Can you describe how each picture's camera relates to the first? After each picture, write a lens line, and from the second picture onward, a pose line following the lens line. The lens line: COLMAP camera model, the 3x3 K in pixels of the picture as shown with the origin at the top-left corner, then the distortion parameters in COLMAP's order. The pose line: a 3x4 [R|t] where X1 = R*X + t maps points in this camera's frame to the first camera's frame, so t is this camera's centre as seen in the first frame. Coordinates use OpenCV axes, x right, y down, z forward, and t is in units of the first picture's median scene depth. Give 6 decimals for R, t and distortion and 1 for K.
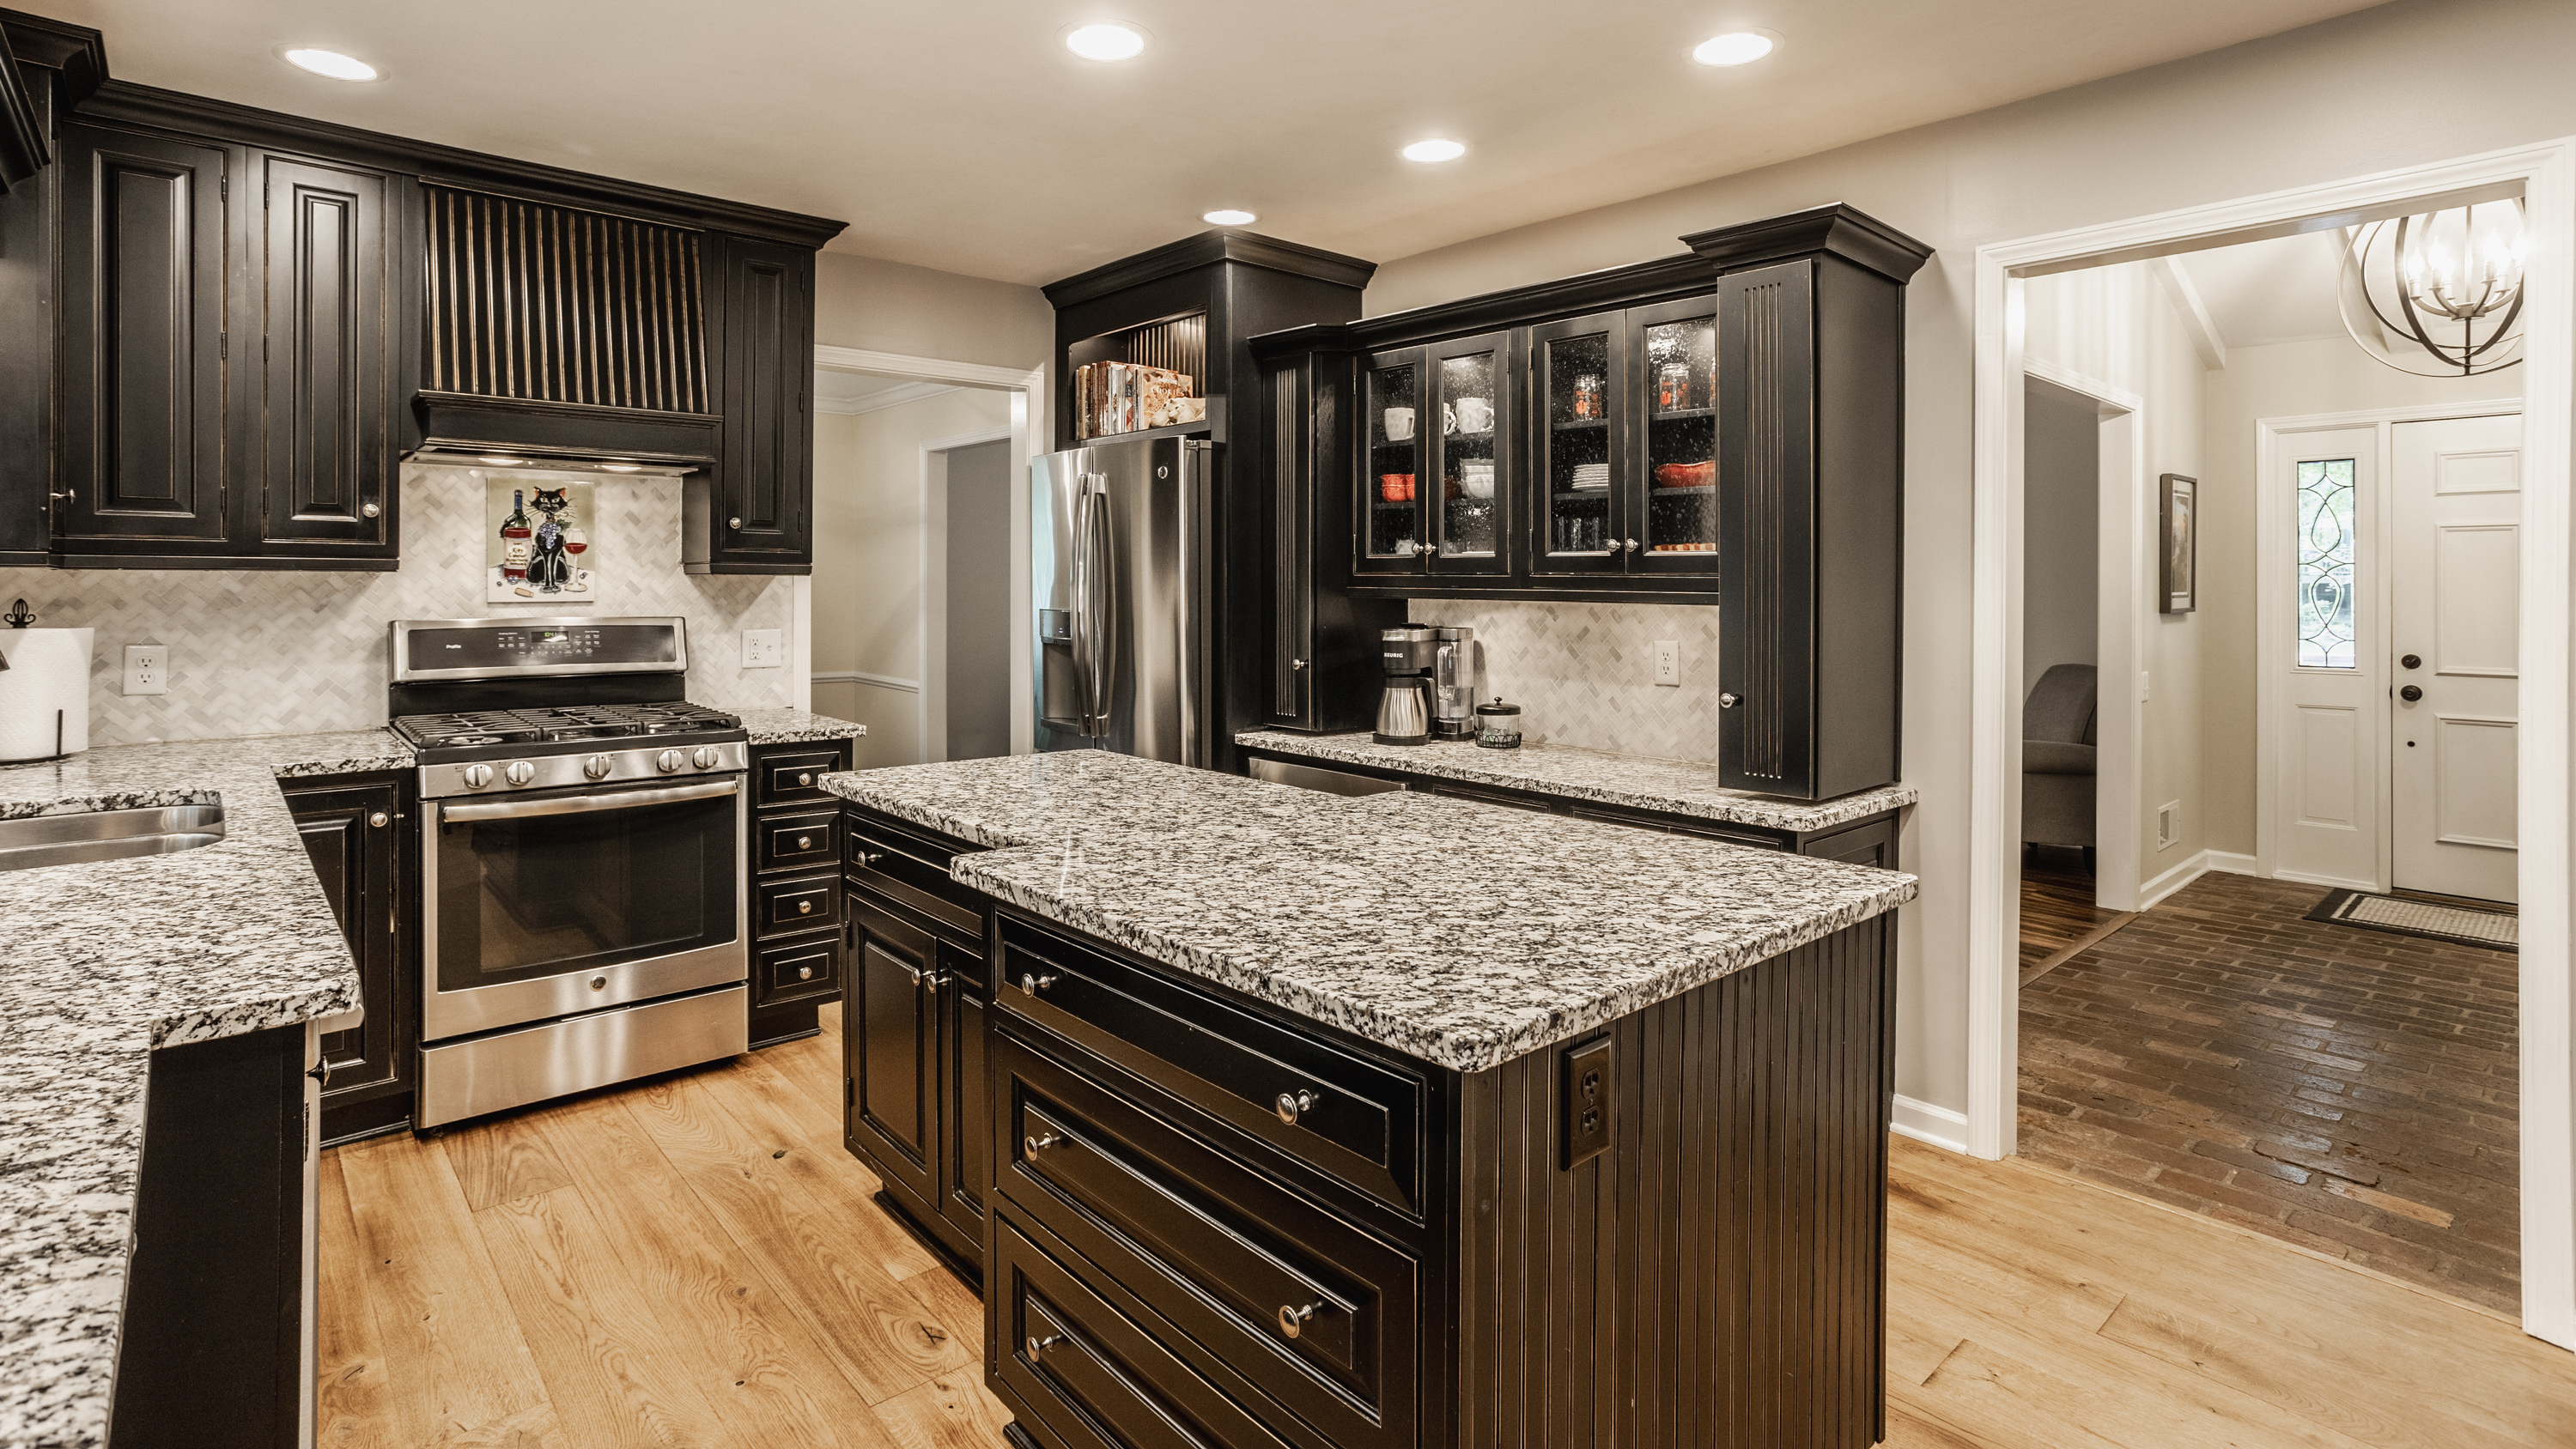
lens RADIAL K [[1250.1, 0, 1259.7], [0, 1250.1, 586.8], [0, 0, 1]] dist [0.003747, 0.000917]
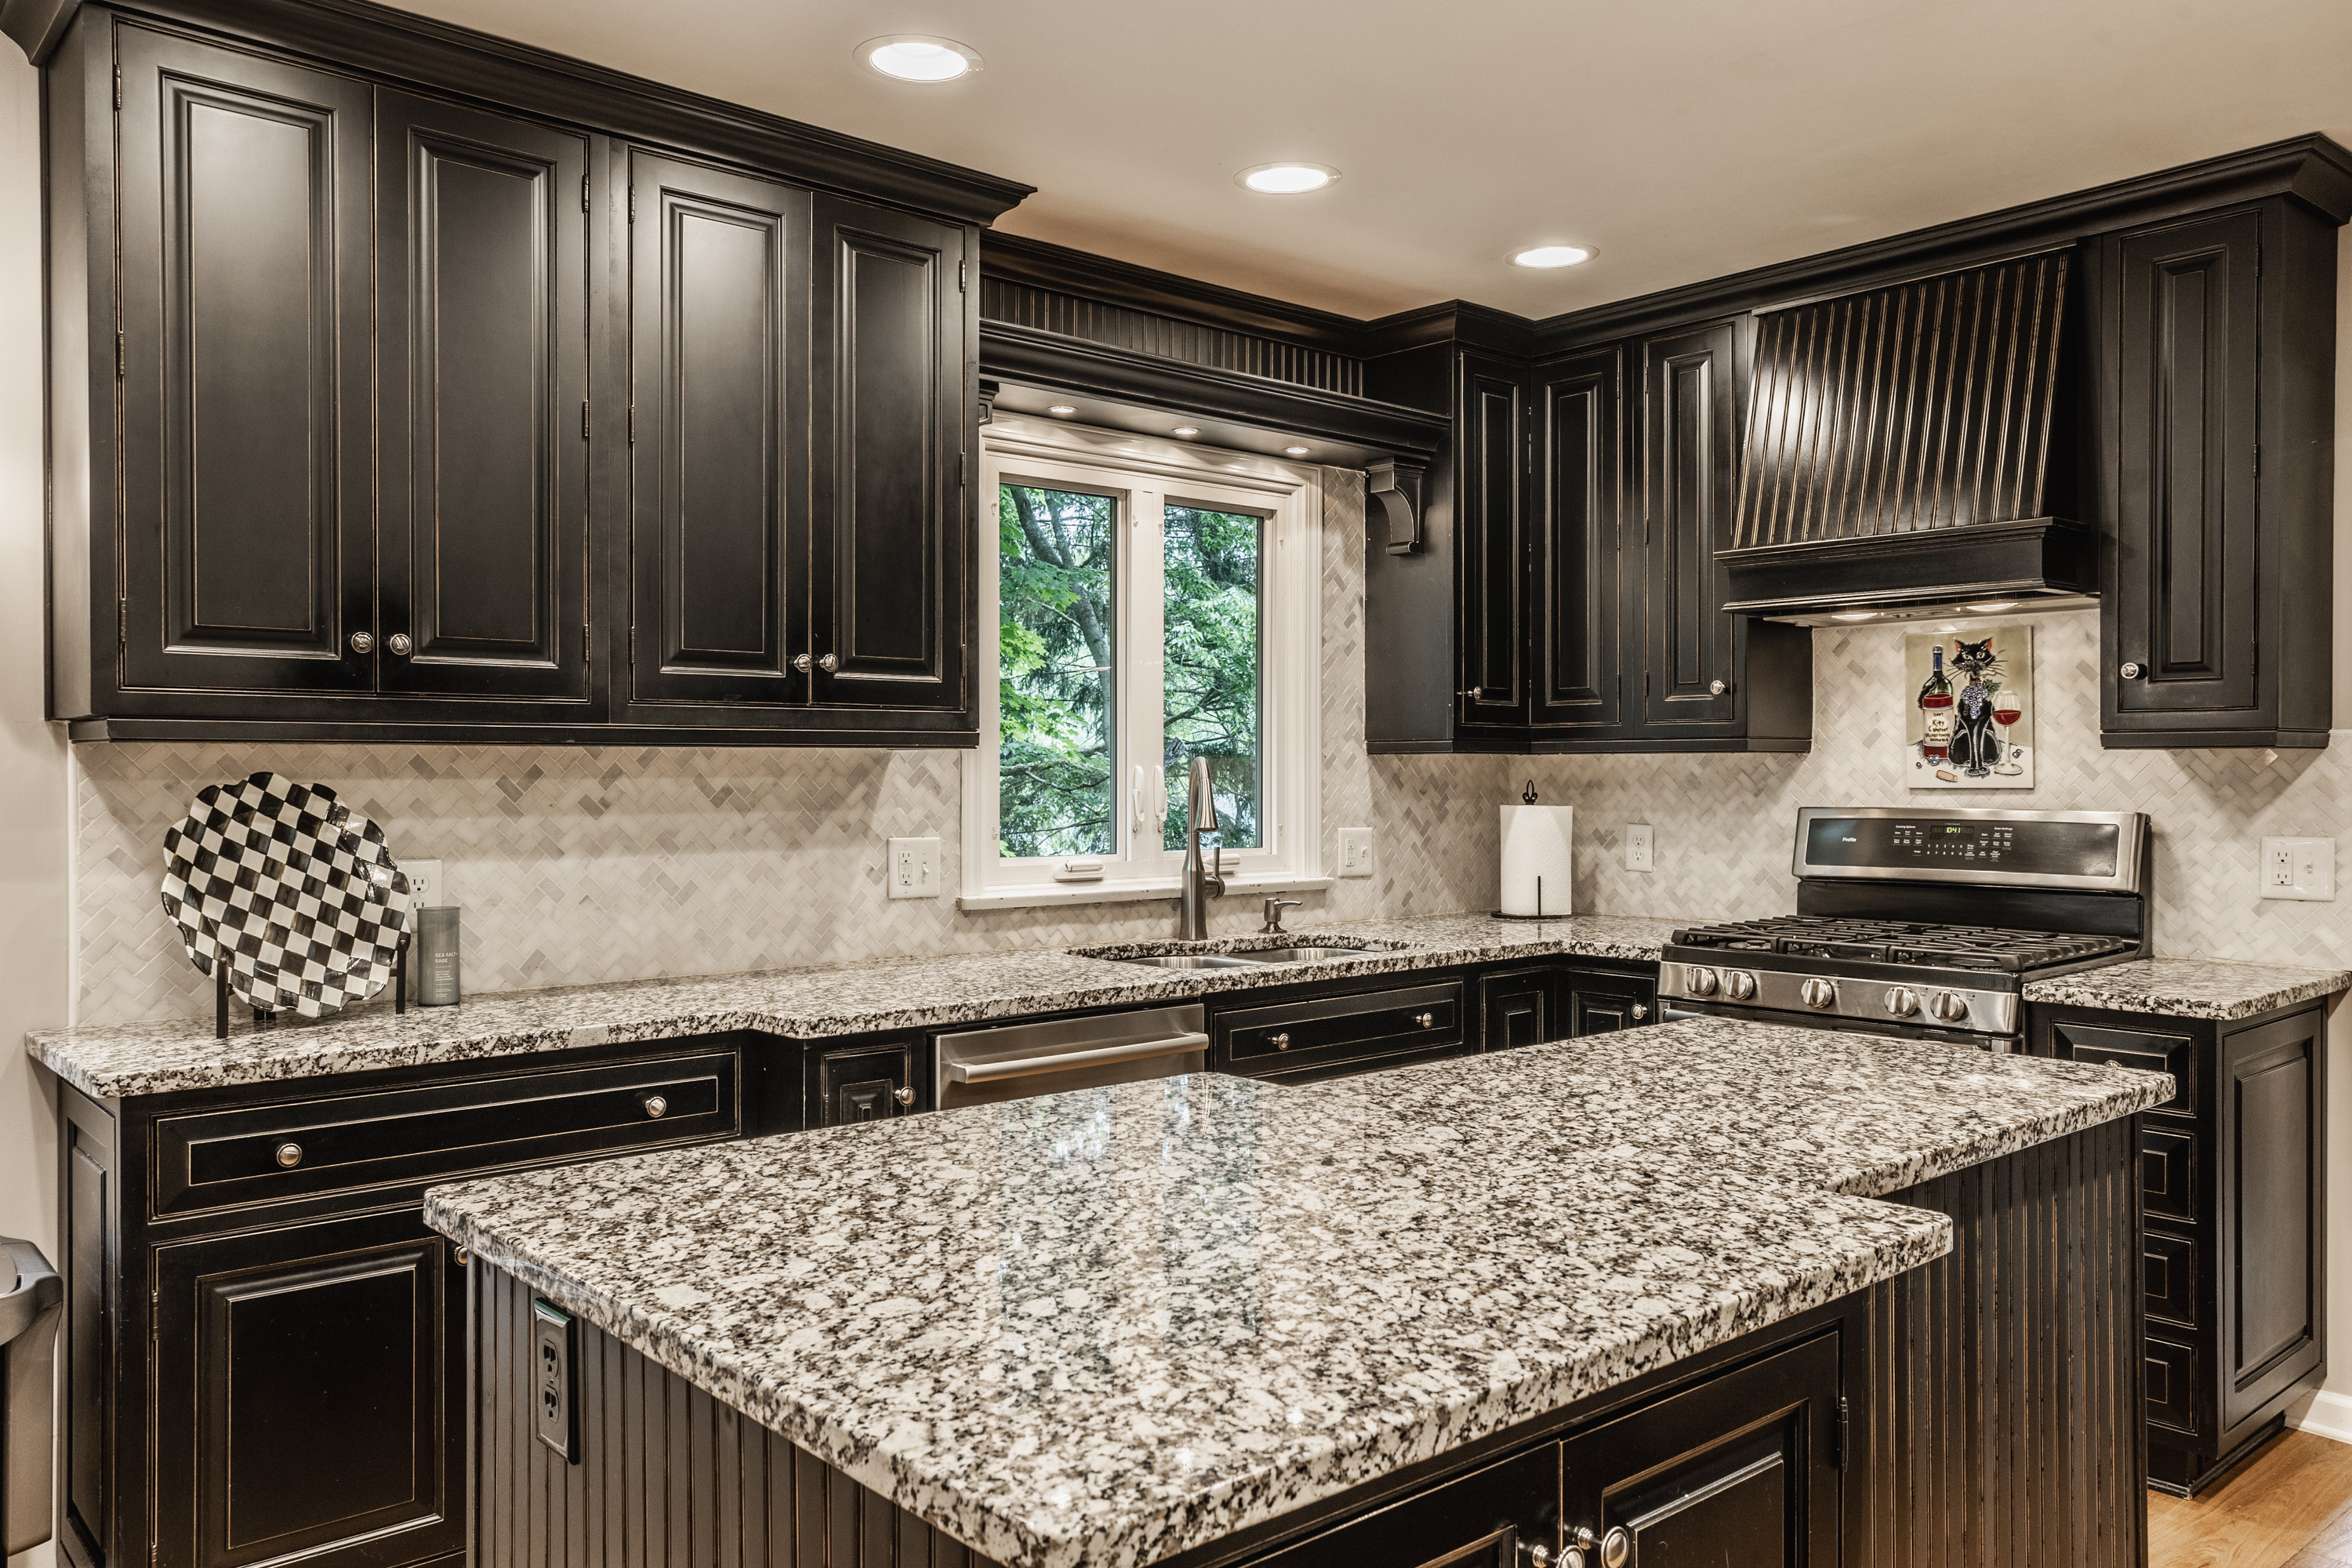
lens RADIAL K [[1770.7, 0, 1180.6], [0, 1770.7, 786.1], [0, 0, 1]] dist [-0.004222, 0.000638]
pose [[0.003814, 0.006415, -0.999972, 0.543795], [0.001225, 0.999979, 0.006420, 0.003333], [0.999992, -0.001249, 0.003806, 0.536041]]
